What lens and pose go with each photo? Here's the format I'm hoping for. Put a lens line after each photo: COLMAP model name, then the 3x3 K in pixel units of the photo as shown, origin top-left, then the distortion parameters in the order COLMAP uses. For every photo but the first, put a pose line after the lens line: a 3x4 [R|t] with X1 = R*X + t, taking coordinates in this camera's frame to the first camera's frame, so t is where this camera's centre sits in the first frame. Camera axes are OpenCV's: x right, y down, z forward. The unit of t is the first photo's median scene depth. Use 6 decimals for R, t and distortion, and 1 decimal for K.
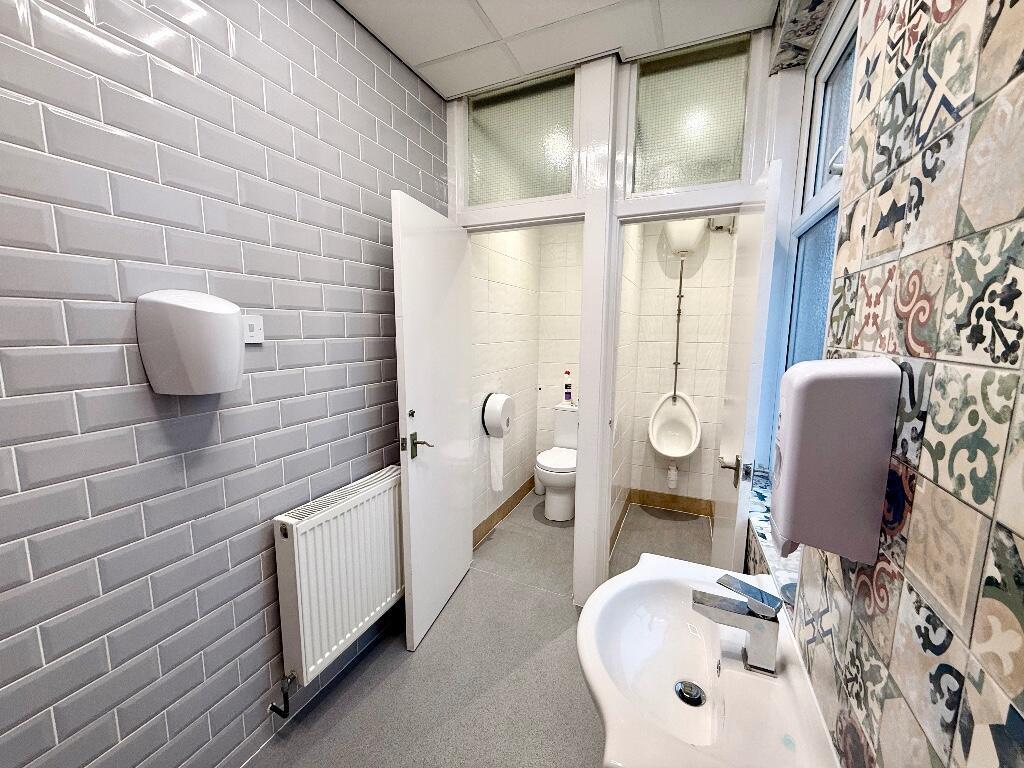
lens RADIAL K [[410.6, 0, 509.4], [0, 410.6, 383.6], [0, 0, 1]] dist [0.000791, 0.000255]
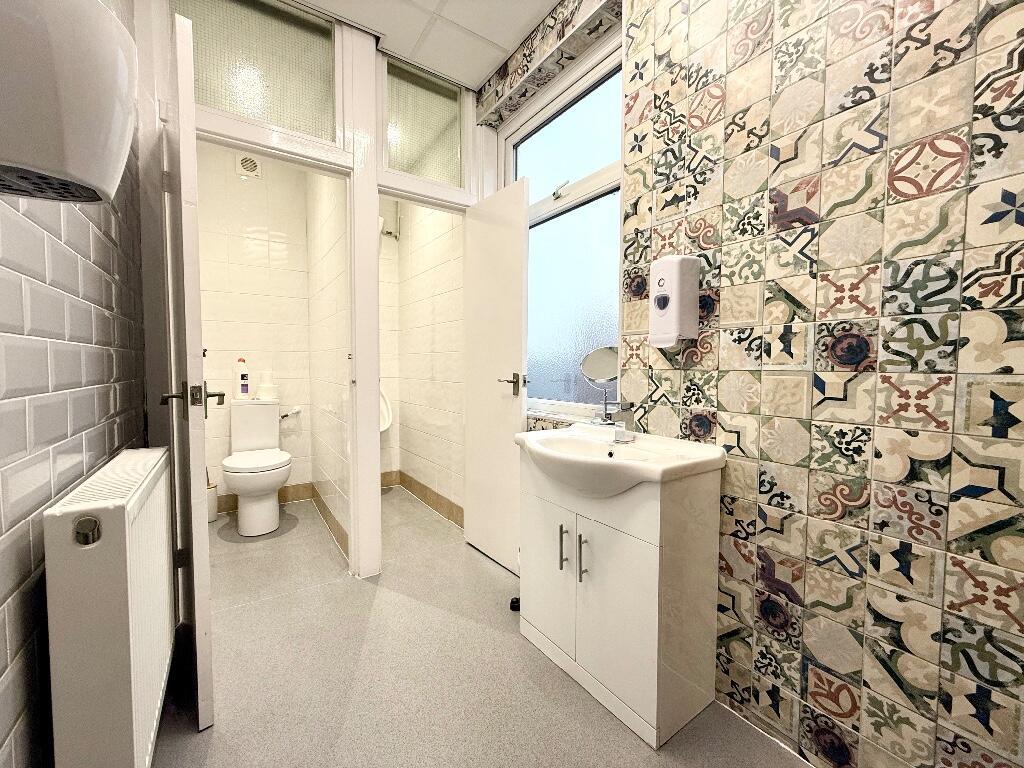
lens RADIAL K [[410.6, 0, 509.9], [0, 410.6, 382.3], [0, 0, 1]] dist [0.000791, 0.000255]
pose [[0.531680, -0.041653, 0.845920, -1.658280], [0.114159, 0.993200, -0.022846, 0.593090], [-0.839216, 0.108717, 0.532819, 0.641781]]
